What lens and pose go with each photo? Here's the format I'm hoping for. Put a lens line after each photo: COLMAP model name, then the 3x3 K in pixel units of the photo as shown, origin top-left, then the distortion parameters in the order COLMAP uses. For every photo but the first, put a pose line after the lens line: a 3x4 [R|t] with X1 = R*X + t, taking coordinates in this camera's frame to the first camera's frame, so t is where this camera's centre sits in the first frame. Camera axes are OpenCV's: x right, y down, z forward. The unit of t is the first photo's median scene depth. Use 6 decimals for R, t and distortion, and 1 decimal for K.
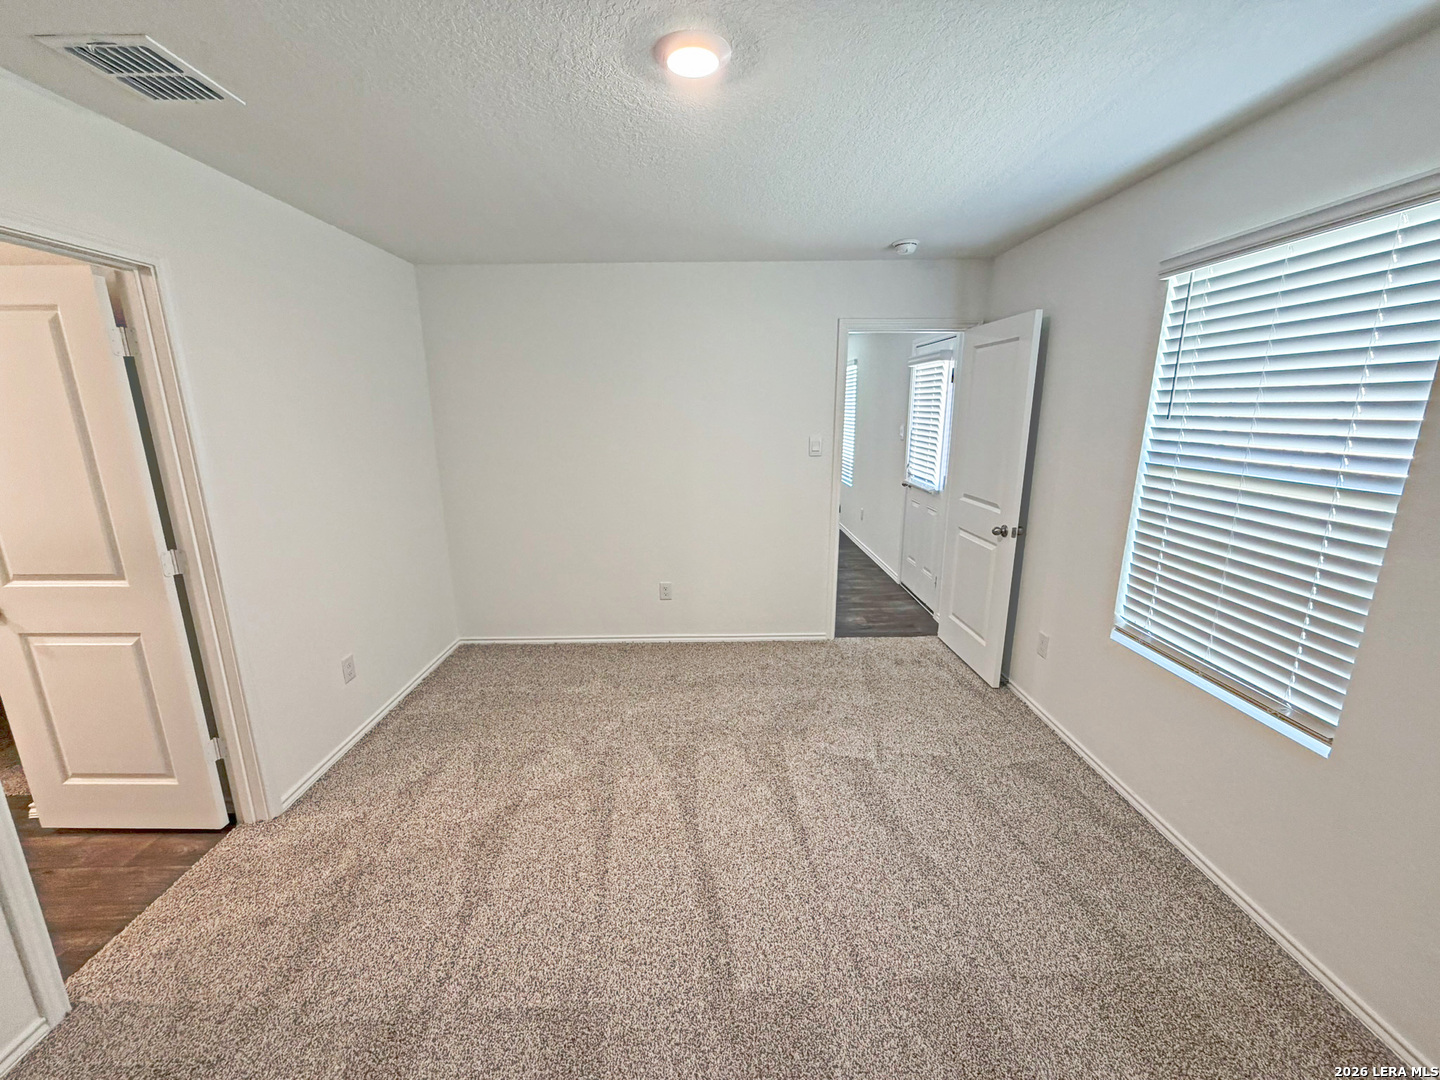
lens RADIAL K [[577.7, 0, 715.8], [0, 577.7, 544.2], [0, 0, 1]] dist [-0.003952, 0.000287]
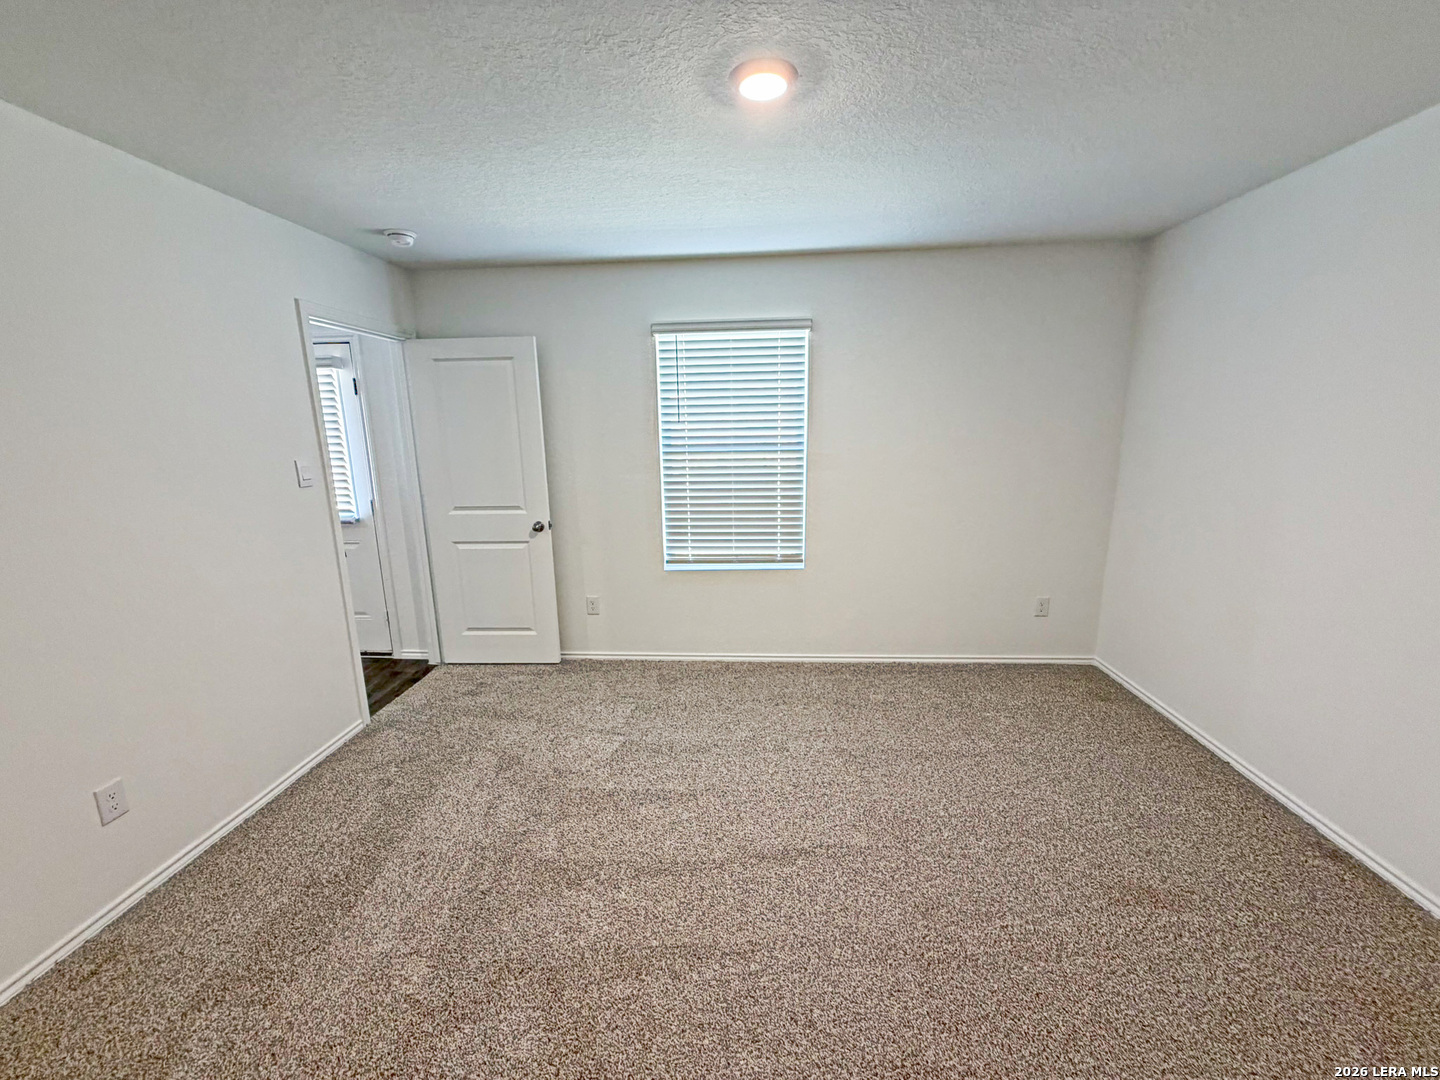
lens RADIAL K [[566.3, 0, 729.2], [0, 566.3, 540.4], [0, 0, 1]] dist [-0.009096, 0.000074]
pose [[0.068018, -0.190250, 0.979377, -0.599489], [0.247613, 0.954155, 0.168153, -0.095517], [-0.966468, 0.231069, 0.112008, 0.543386]]
